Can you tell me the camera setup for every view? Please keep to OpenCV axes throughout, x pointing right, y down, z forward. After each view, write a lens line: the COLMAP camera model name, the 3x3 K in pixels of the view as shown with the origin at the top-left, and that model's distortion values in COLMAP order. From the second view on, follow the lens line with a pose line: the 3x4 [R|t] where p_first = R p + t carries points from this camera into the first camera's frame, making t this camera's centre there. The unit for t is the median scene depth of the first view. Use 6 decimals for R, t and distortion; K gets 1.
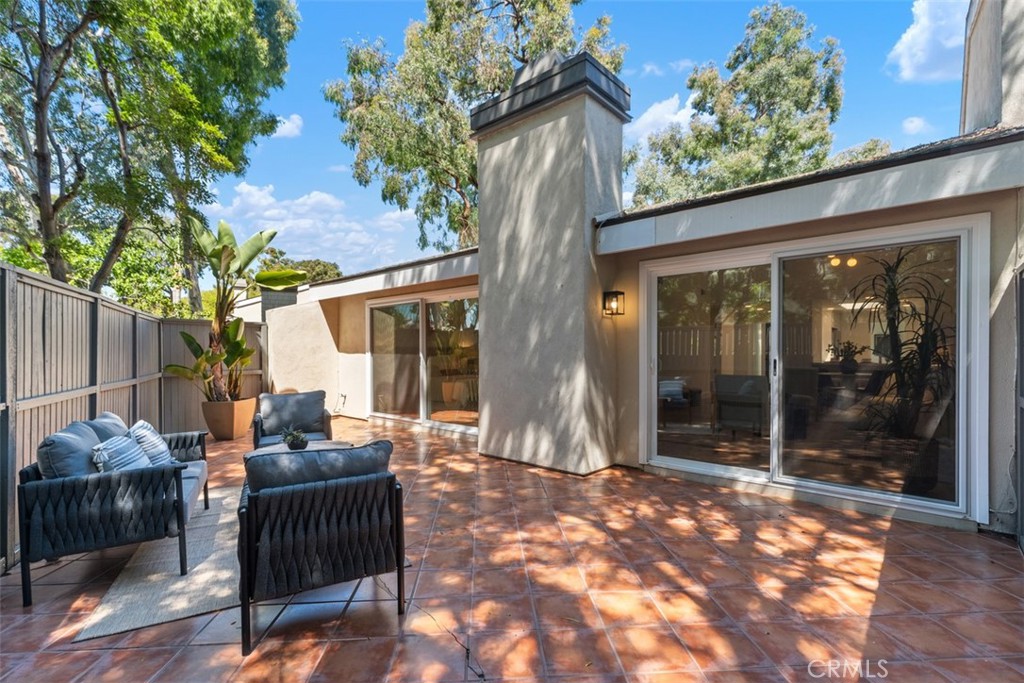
lens RADIAL K [[461.6, 0, 510.8], [0, 461.6, 343.3], [0, 0, 1]] dist [0.014126, -0.000849]
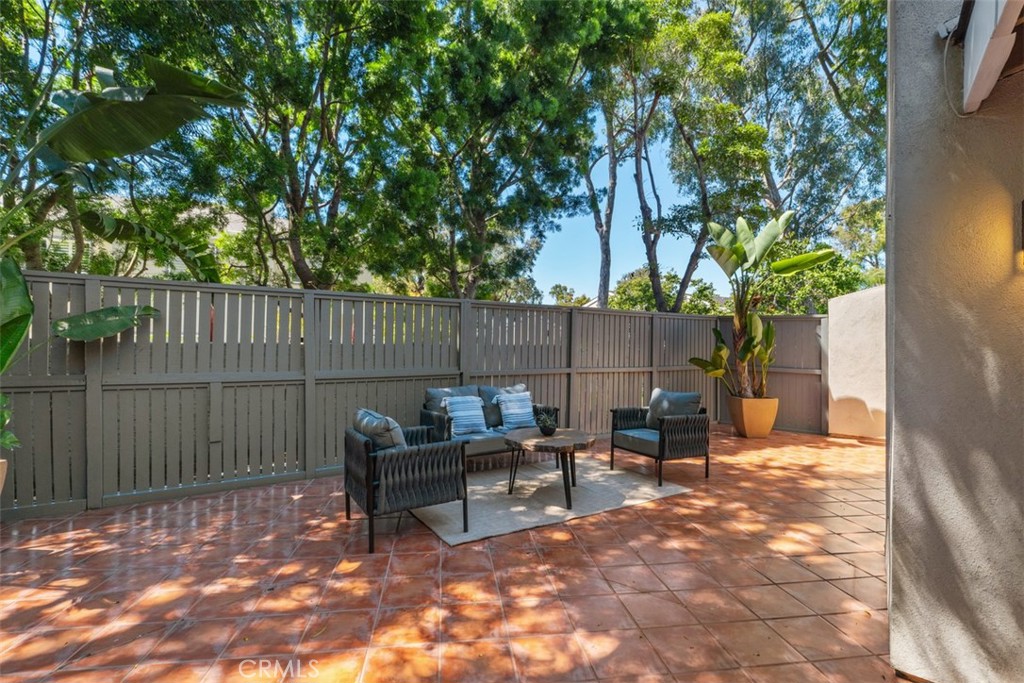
lens RADIAL K [[478.9, 0, 513.7], [0, 478.9, 331.1], [0, 0, 1]] dist [0.009859, -0.001285]
pose [[0.073053, -0.005282, -0.997314, 0.679148], [-0.000067, 0.999986, -0.005301, -0.021932], [0.997328, 0.000454, 0.073051, 0.769688]]
